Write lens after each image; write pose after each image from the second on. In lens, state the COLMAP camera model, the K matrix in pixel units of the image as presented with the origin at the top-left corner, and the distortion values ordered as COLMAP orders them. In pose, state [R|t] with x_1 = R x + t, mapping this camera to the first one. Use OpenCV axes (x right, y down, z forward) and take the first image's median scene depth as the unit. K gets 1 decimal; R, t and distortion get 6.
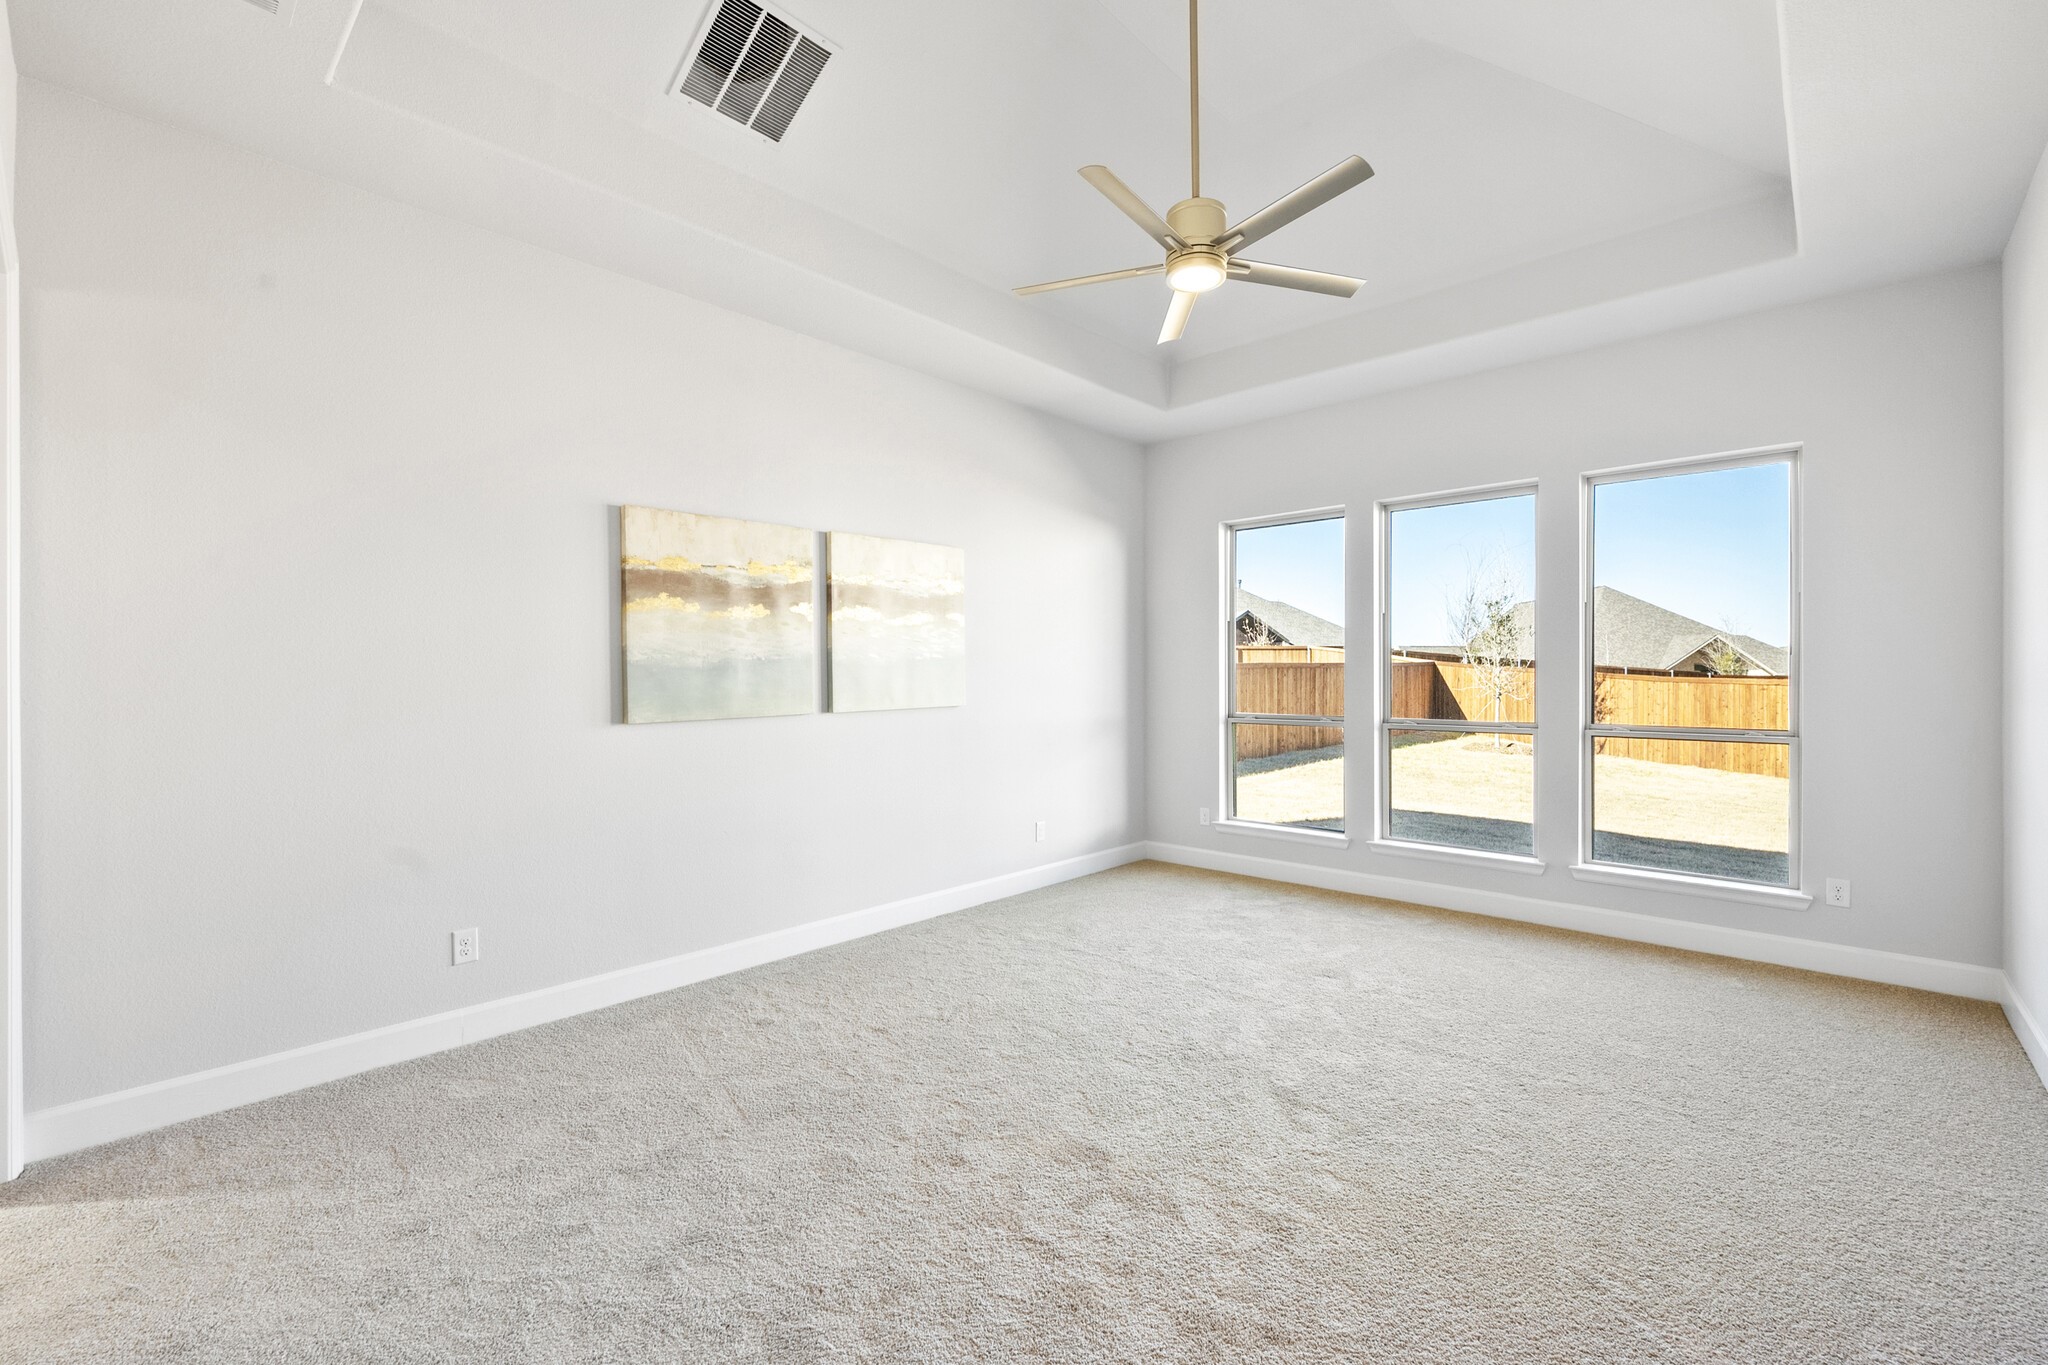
lens RADIAL K [[893.7, 0, 1018.0], [0, 893.7, 678.2], [0, 0, 1]] dist [0.000311, 0.000183]
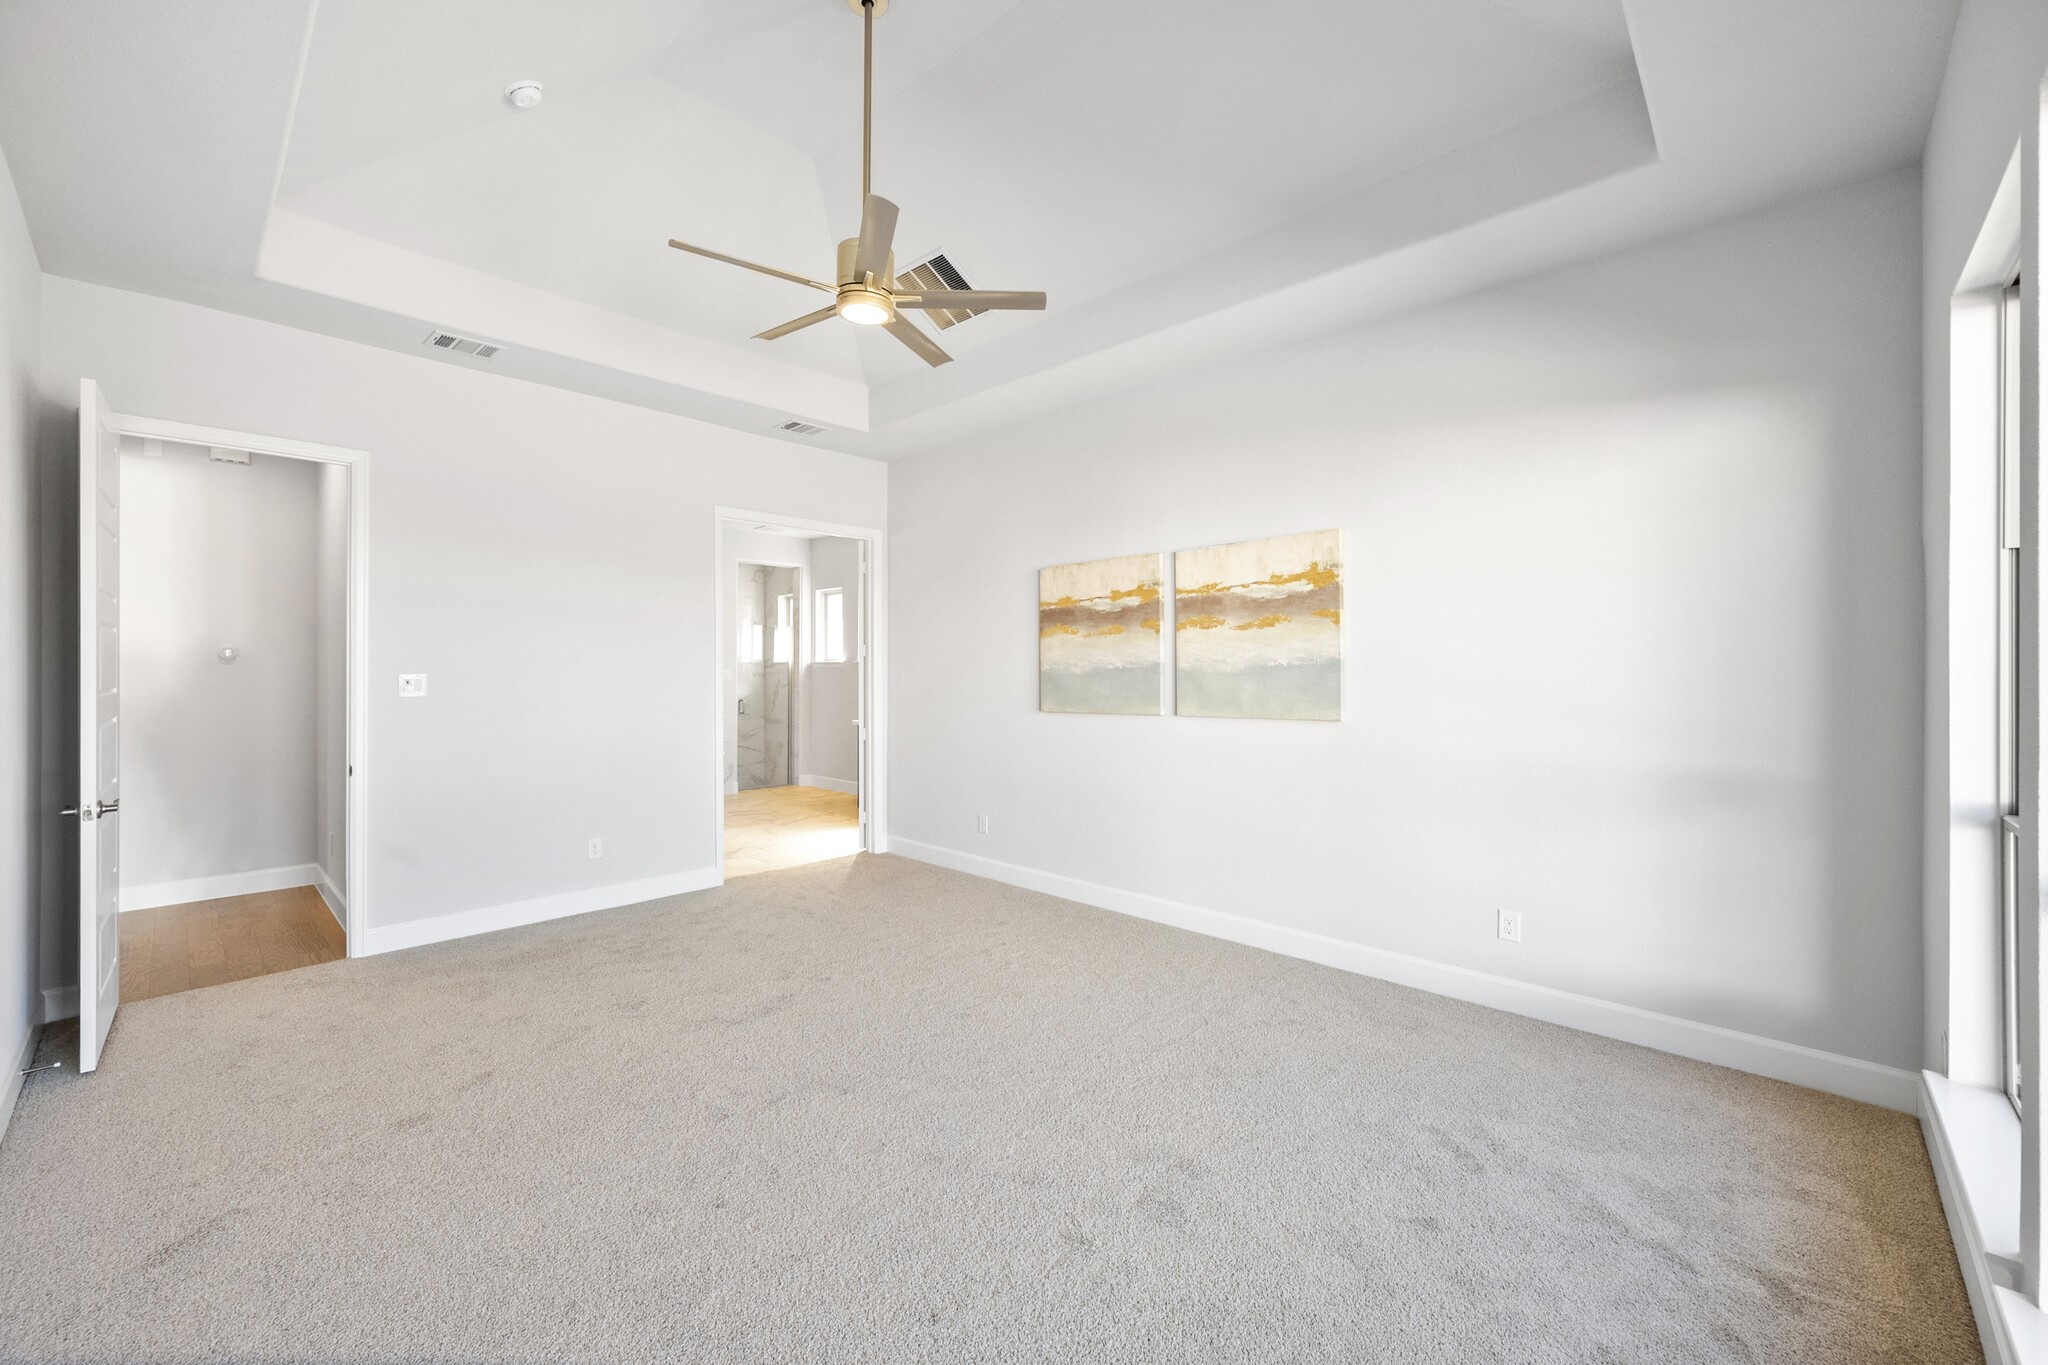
lens RADIAL K [[815.5, 0, 1021.6], [0, 815.5, 675.0], [0, 0, 1]] dist [-0.000169, -0.000057]
pose [[-0.031682, 0.002011, -0.999496, 0.790739], [-0.010100, 0.999946, 0.002332, -0.011481], [0.999447, 0.010169, -0.031660, 0.830923]]
